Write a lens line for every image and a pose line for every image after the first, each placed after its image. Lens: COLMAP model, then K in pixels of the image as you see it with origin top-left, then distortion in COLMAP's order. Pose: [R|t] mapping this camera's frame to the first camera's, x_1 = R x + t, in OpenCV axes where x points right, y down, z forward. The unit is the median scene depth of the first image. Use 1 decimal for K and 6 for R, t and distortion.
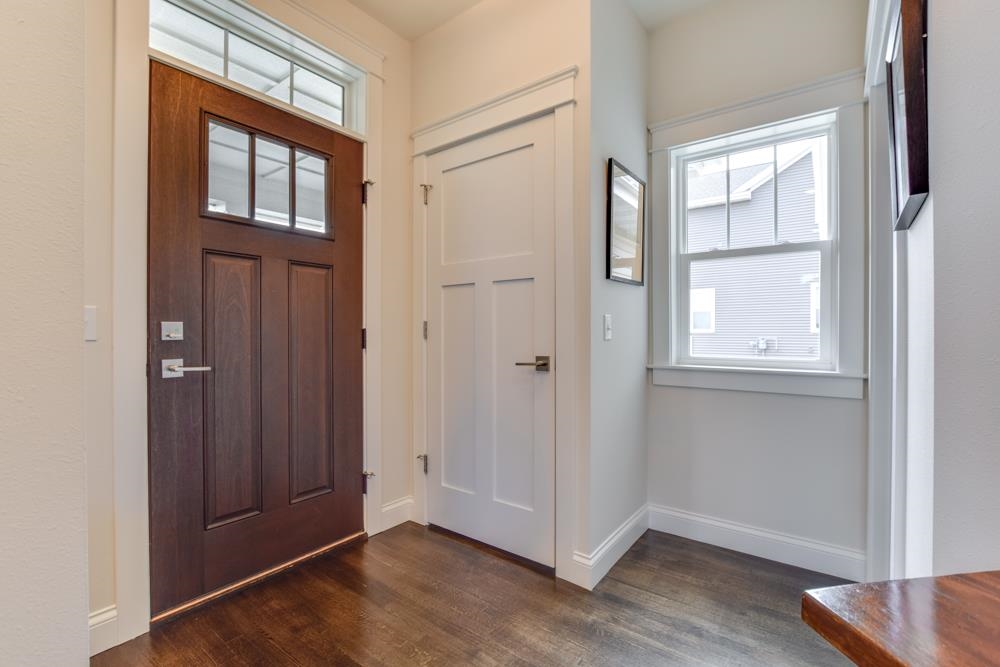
lens RADIAL K [[445.3, 0, 502.7], [0, 445.3, 335.6], [0, 0, 1]] dist [-0.025879, 0.006954]
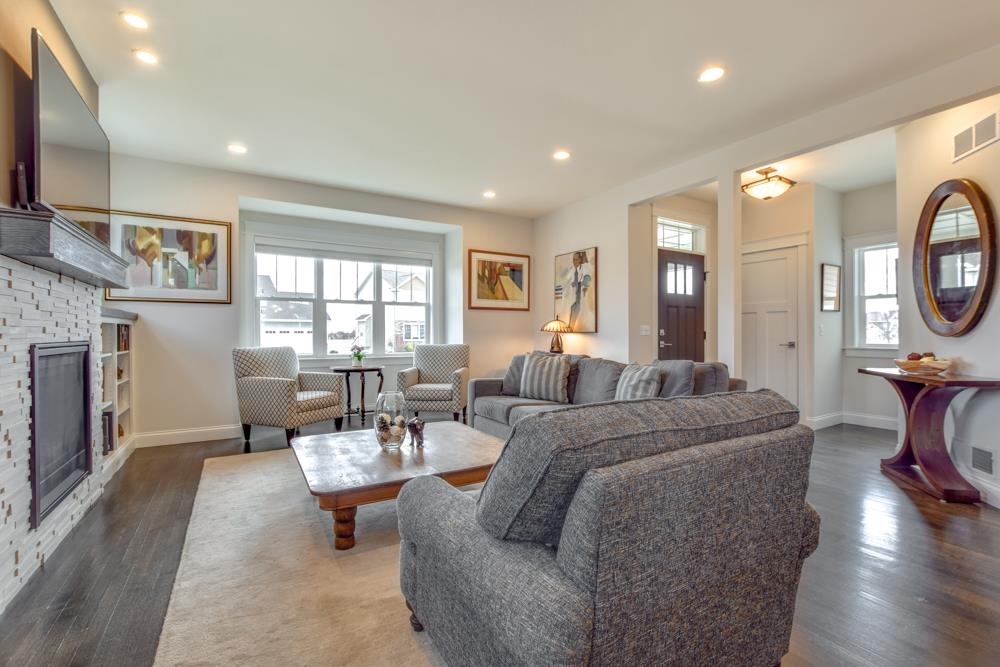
lens RADIAL K [[445.3, 0, 502.7], [0, 445.3, 335.6], [0, 0, 1]] dist [-0.025879, 0.006954]
pose [[0.927551, 0.000062, -0.373697, -0.438987], [-0.000919, 0.999997, -0.002115, 0.014829], [0.373696, 0.002305, 0.927548, -1.719111]]
